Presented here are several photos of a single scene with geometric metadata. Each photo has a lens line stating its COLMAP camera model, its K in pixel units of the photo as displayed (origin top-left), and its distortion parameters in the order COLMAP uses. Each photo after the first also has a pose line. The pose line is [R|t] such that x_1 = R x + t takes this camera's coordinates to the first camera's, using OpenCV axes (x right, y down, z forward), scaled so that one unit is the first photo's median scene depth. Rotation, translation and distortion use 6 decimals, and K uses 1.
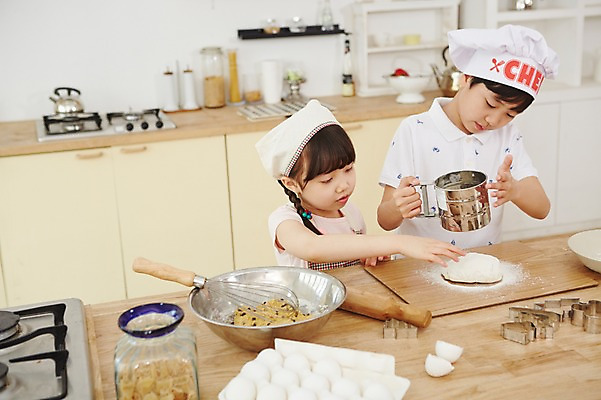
lens RADIAL K [[810.0, 0, 300.5], [0, 810.0, 200.0], [0, 0, 1]] dist [0.019000, 0.034395]
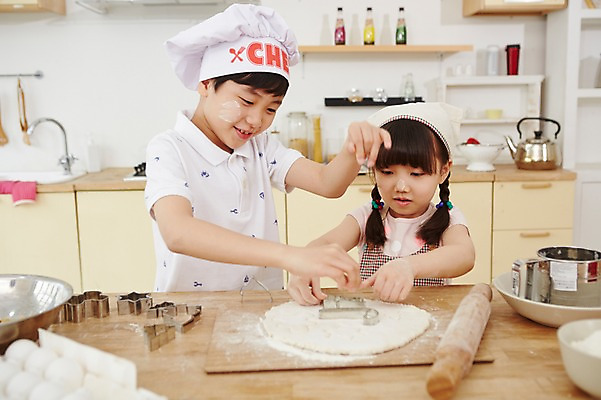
lens RADIAL K [[666.8, 0, 302.2], [0, 666.8, 201.3], [0, 0, 1]] dist [-0.027971, 0.048459]
pose [[0.957197, 0.067003, -0.281577, 0.157903], [-0.098751, 0.990064, -0.100104, 0.022505], [0.272072, 0.123625, 0.954303, 0.144319]]
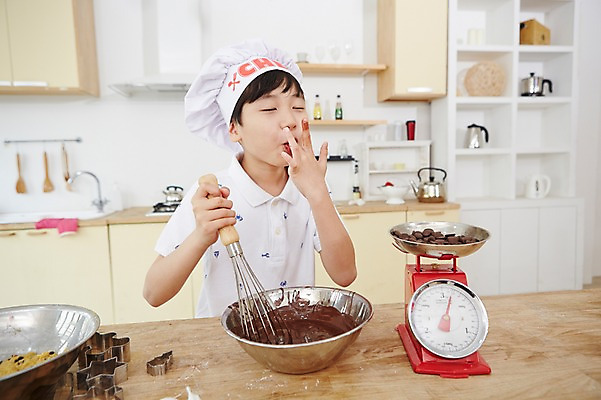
lens RADIAL K [[414.8, 0, 302.5], [0, 414.8, 200.1], [0, 0, 1]] dist [0.004106, 0.001420]
pose [[0.986509, 0.032415, -0.160465, 0.088171], [-0.059989, 0.983598, -0.170107, 0.013459], [0.152319, 0.177438, 0.972273, 0.219070]]
